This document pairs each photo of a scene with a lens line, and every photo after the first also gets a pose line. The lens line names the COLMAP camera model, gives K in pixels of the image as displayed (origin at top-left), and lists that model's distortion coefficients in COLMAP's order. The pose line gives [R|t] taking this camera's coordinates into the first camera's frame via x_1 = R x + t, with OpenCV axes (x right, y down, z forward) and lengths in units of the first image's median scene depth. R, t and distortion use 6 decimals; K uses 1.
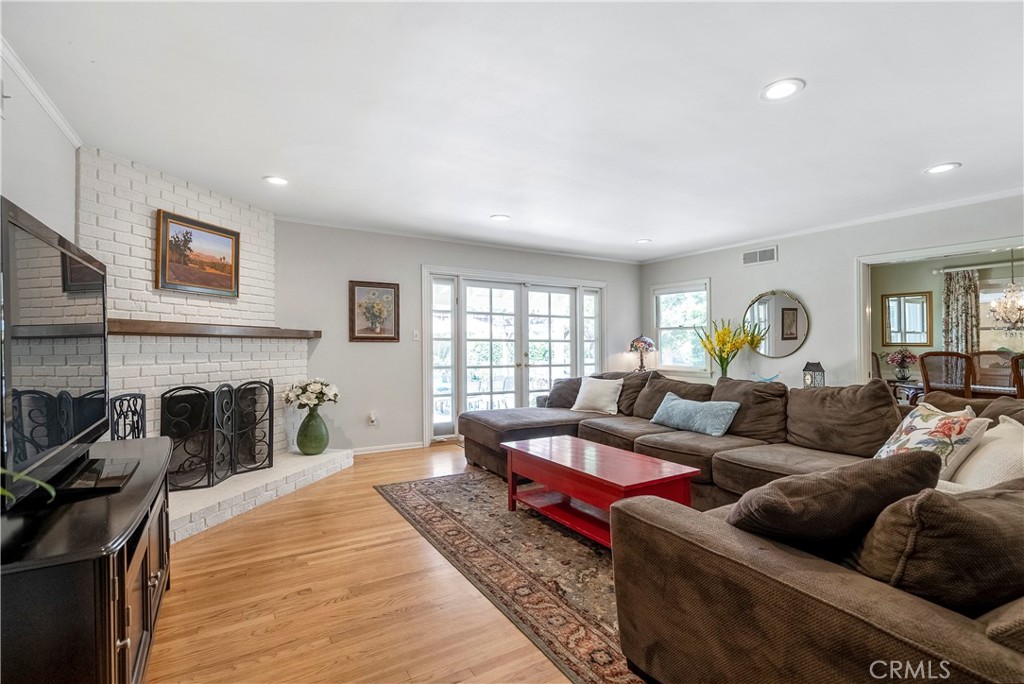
lens RADIAL K [[471.4, 0, 506.4], [0, 471.4, 335.7], [0, 0, 1]] dist [-0.002787, -0.000178]
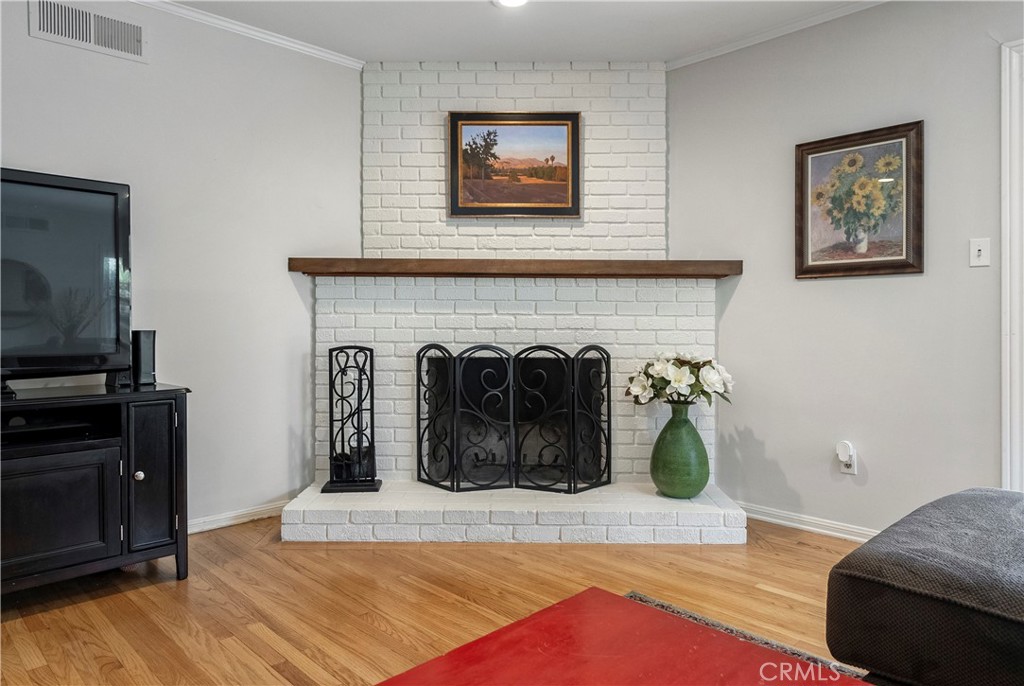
lens RADIAL K [[663.9, 0, 513.2], [0, 663.9, 332.6], [0, 0, 1]] dist [-0.001267, 0.000447]
pose [[0.240078, 0.008001, -0.970721, 0.266754], [0.016476, 0.999788, 0.012316, 0.061277], [0.970614, -0.018950, 0.239896, 0.678718]]
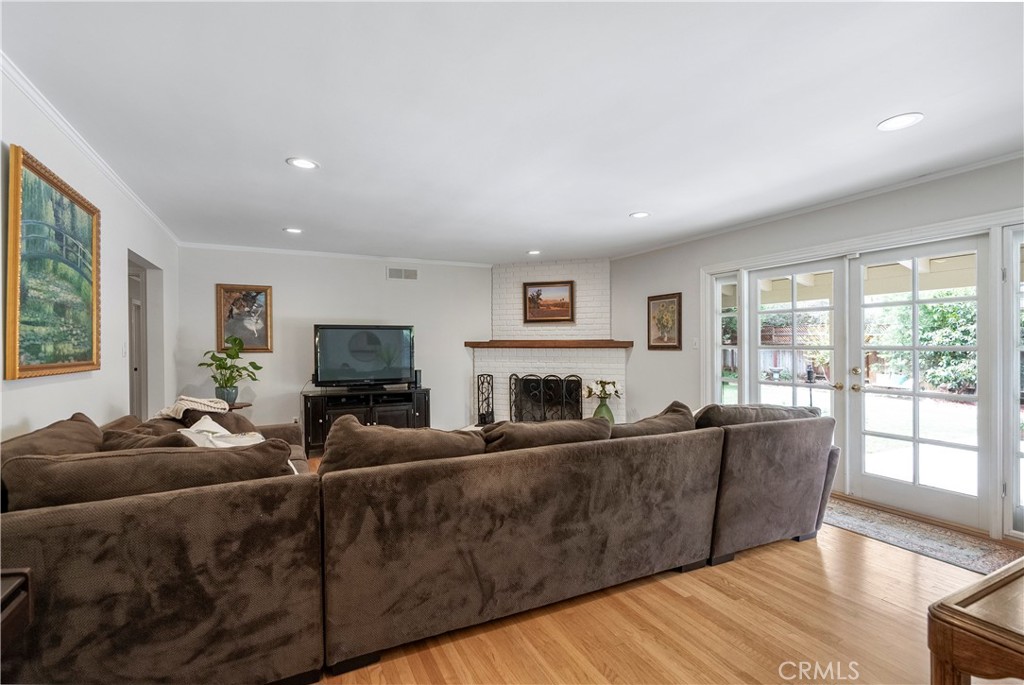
lens RADIAL K [[488.6, 0, 512.0], [0, 488.6, 342.5], [0, 0, 1]] dist [-0.000595, -0.000025]
pose [[-0.071030, -0.007369, -0.997447, 1.040749], [0.023992, 0.999671, -0.009093, -0.003008], [0.997186, -0.024576, -0.070829, 0.883859]]
